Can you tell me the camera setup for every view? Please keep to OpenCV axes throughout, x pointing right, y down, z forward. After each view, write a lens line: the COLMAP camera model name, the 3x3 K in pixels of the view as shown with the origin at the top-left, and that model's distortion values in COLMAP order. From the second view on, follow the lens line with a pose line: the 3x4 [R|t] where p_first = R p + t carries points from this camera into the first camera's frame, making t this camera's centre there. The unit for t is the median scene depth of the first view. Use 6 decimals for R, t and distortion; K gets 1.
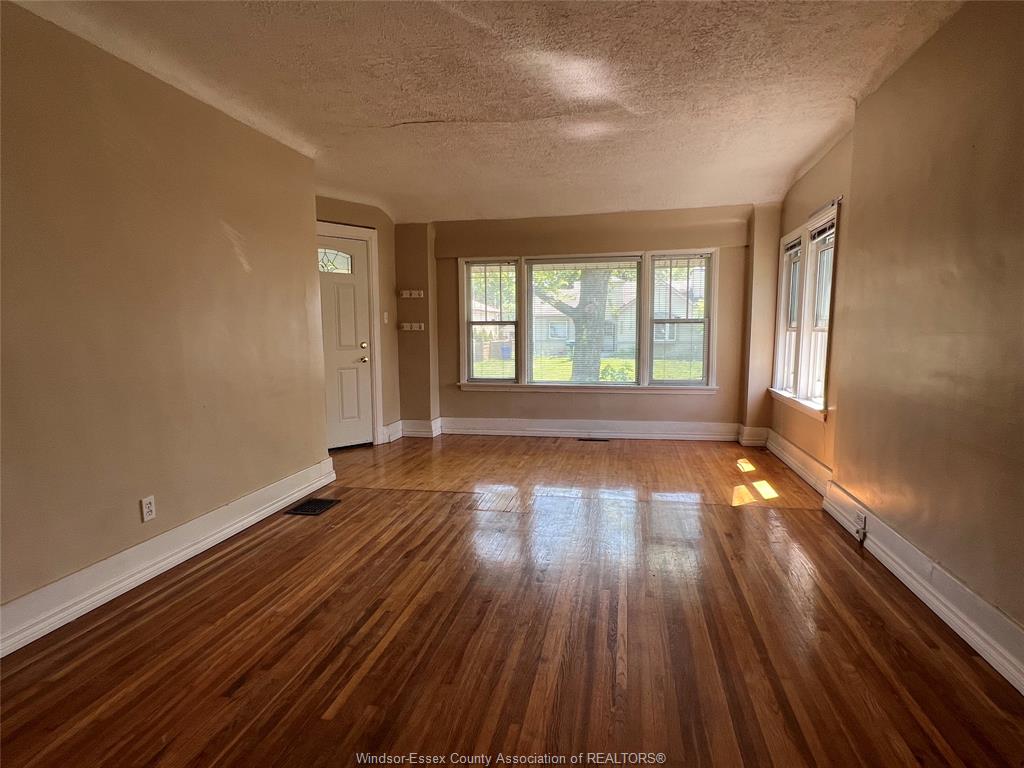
lens RADIAL K [[554.6, 0, 510.1], [0, 554.6, 386.9], [0, 0, 1]] dist [0.000337, -0.000097]
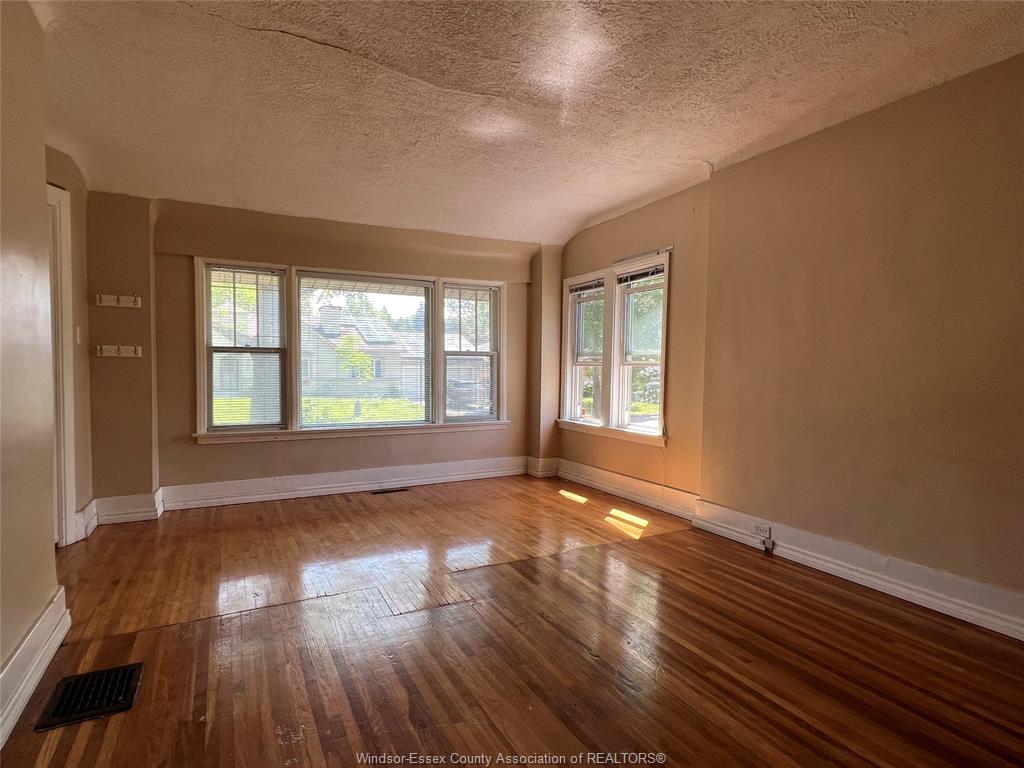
lens RADIAL K [[554.6, 0, 510.1], [0, 554.6, 386.9], [0, 0, 1]] dist [0.000337, -0.000097]
pose [[0.774048, -0.009565, 0.633055, -0.266888], [0.052451, 0.997417, -0.049063, -0.012879], [-0.630951, 0.071182, 0.772551, 0.245838]]
